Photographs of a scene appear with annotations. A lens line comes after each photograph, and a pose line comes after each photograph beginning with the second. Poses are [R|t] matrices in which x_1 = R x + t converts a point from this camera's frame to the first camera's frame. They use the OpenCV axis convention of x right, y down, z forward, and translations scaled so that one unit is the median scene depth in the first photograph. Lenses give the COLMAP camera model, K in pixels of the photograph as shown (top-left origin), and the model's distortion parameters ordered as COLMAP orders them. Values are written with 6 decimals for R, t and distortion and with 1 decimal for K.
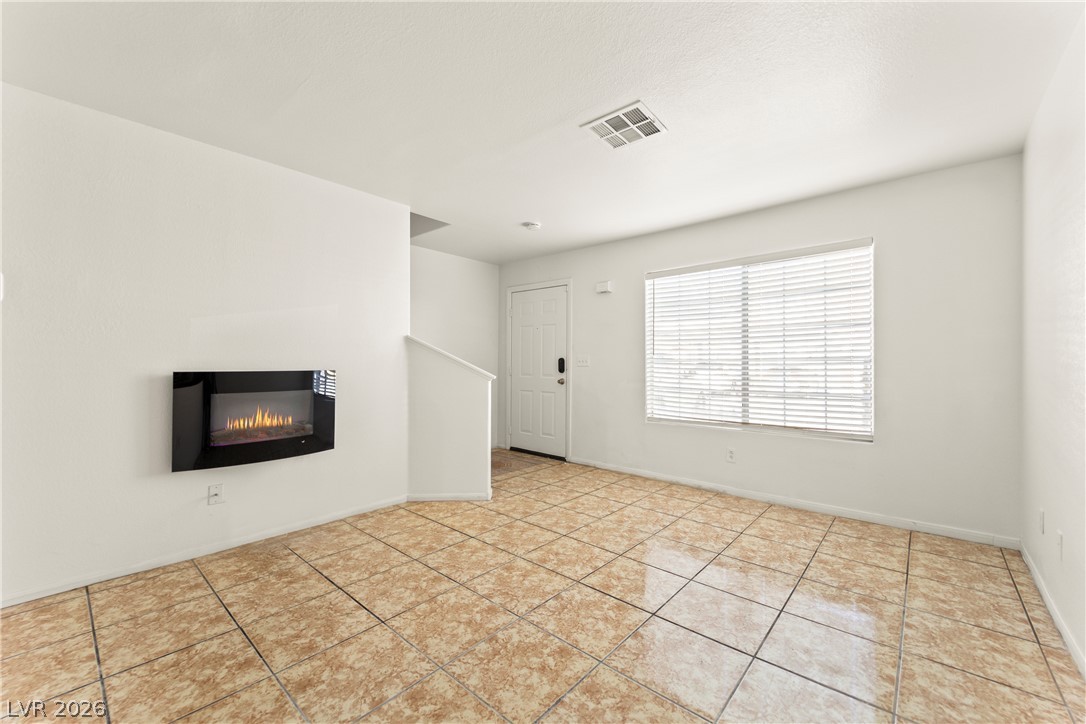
lens RADIAL K [[429.8, 0, 538.8], [0, 429.8, 360.3], [0, 0, 1]] dist [0.032877, -0.020902]
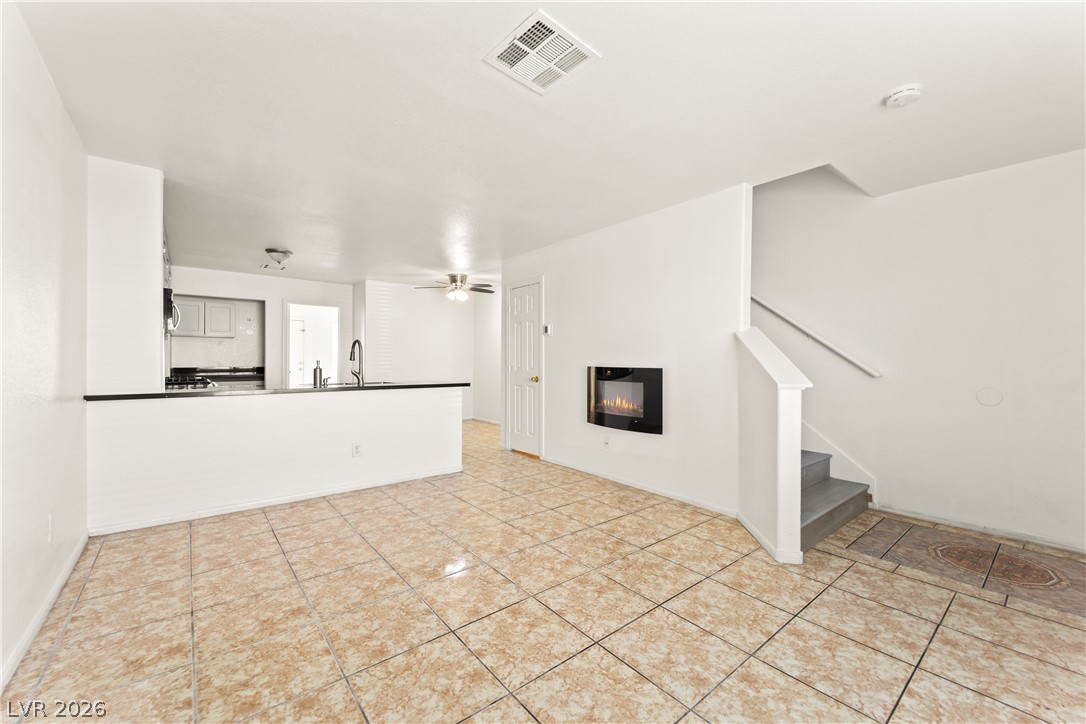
lens RADIAL K [[427.7, 0, 538.5], [0, 427.7, 366.2], [0, 0, 1]] dist [0.013537, -0.012941]
pose [[-0.168448, 0.010576, -0.985654, 0.872764], [0.000627, 0.999943, 0.010622, 0.005588], [0.985710, 0.001172, -0.168445, 1.029448]]
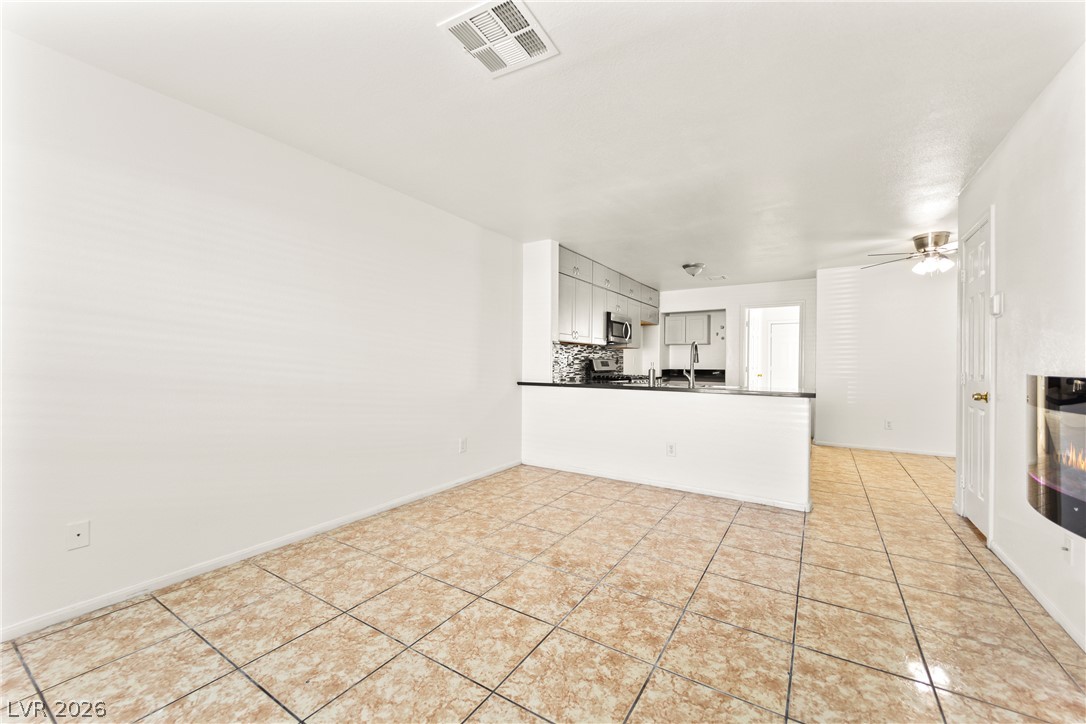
lens RADIAL K [[429.8, 0, 538.8], [0, 429.8, 360.3], [0, 0, 1]] dist [0.032877, -0.020902]
pose [[-0.988458, -0.010306, -0.151144, 0.221862], [-0.009173, 0.999924, -0.008189, 0.013142], [0.151217, -0.006708, -0.988478, 1.592336]]
